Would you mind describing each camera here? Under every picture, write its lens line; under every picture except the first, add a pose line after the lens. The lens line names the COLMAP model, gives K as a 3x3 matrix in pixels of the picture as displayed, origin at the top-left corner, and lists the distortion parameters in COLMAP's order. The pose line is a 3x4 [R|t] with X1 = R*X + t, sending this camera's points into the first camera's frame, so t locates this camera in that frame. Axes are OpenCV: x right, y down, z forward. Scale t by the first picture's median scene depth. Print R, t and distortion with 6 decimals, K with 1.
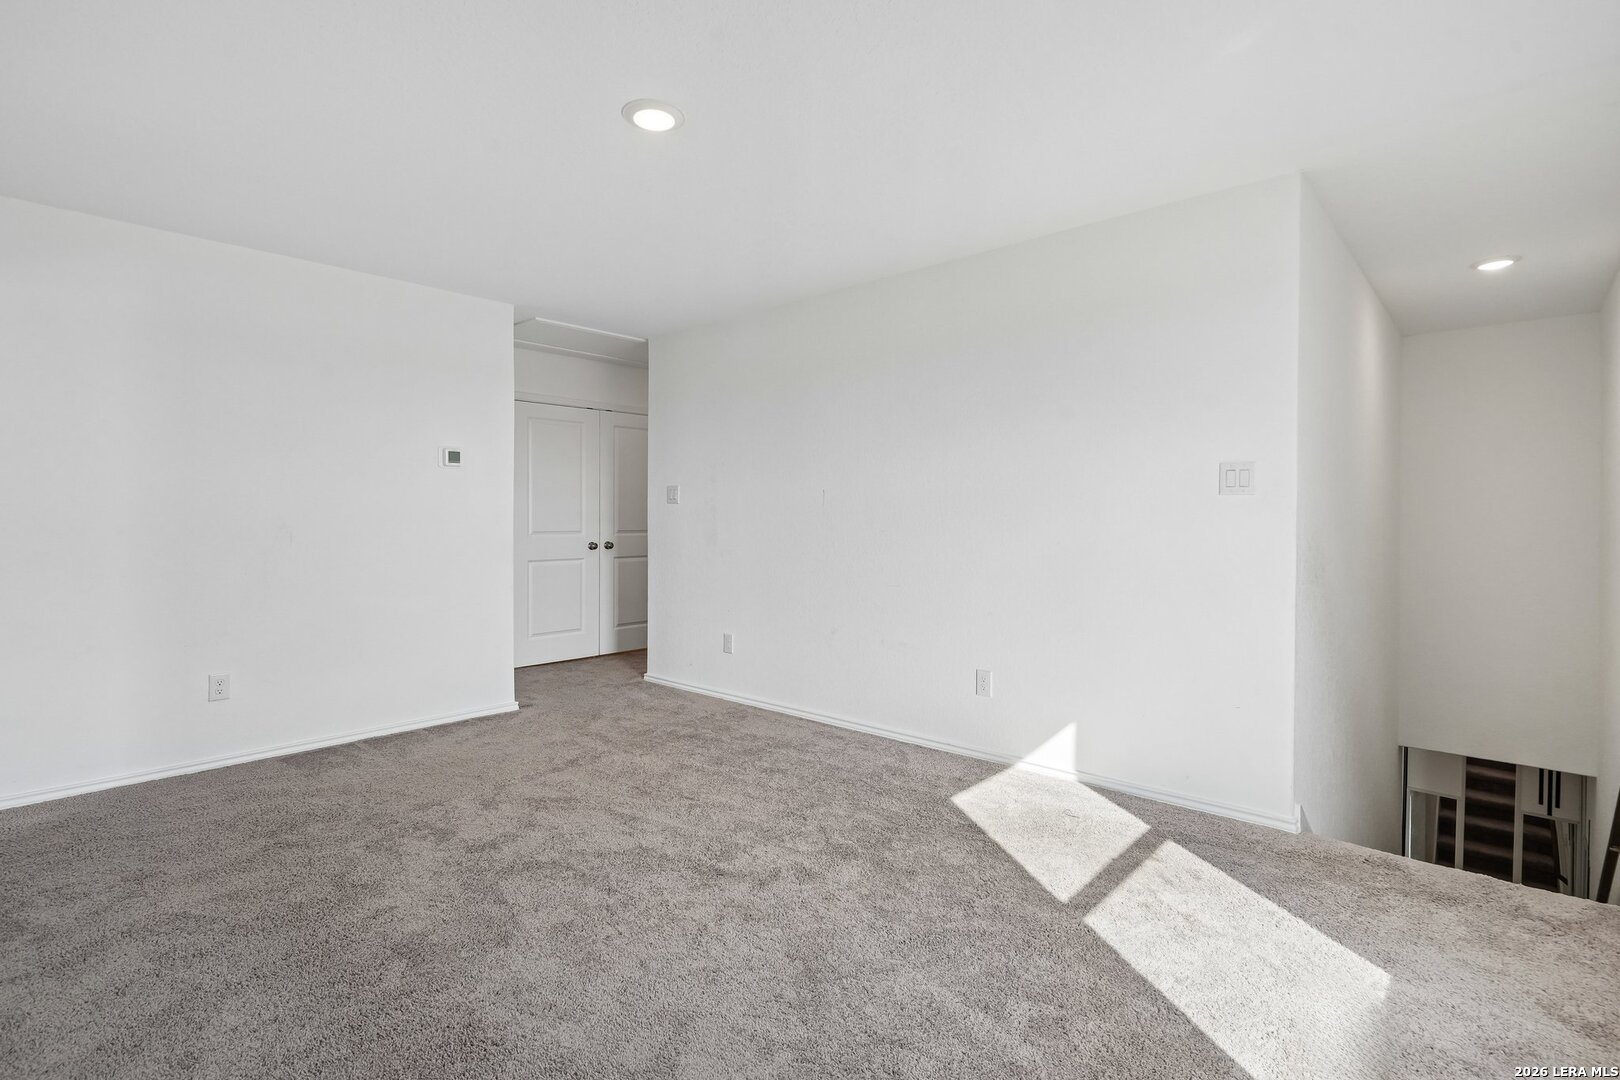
lens RADIAL K [[770.3, 0, 809.5], [0, 770.3, 532.1], [0, 0, 1]] dist [0.003104, 0.000176]
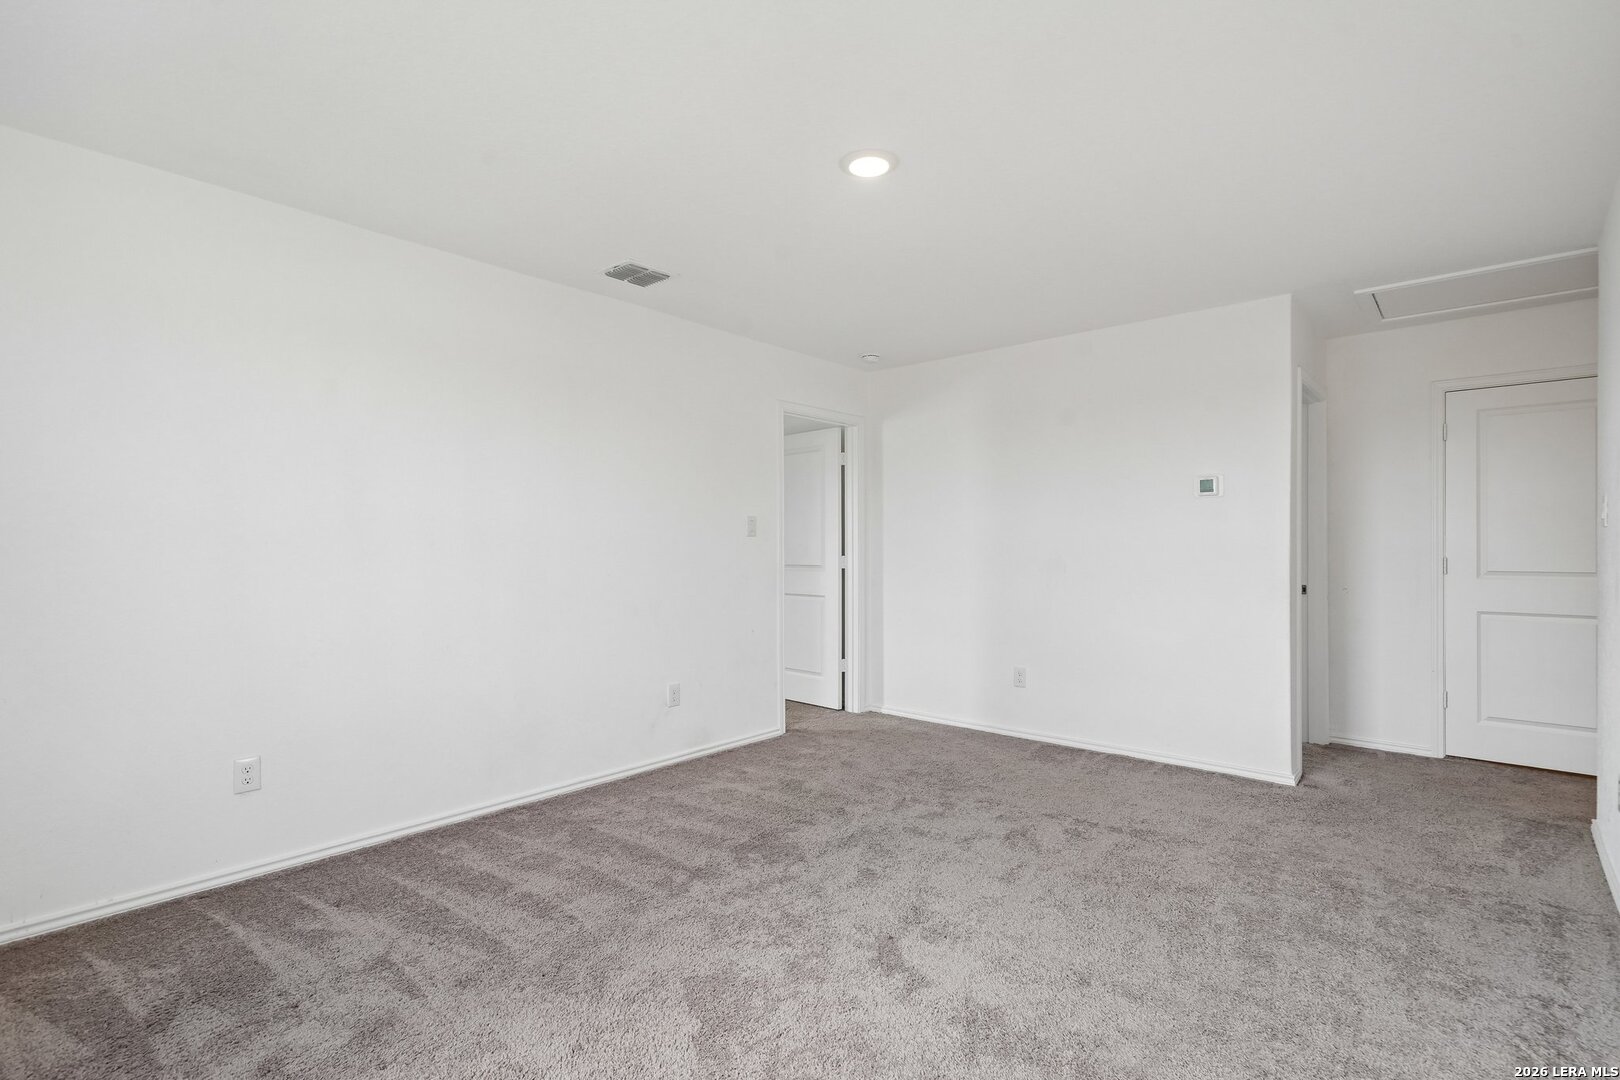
lens RADIAL K [[770.3, 0, 809.5], [0, 770.3, 532.1], [0, 0, 1]] dist [0.003104, 0.000176]
pose [[0.000370, -0.023996, -0.999712, 0.581318], [-0.017020, 0.999567, -0.023999, -0.012238], [0.999855, 0.017024, -0.000039, 0.633298]]
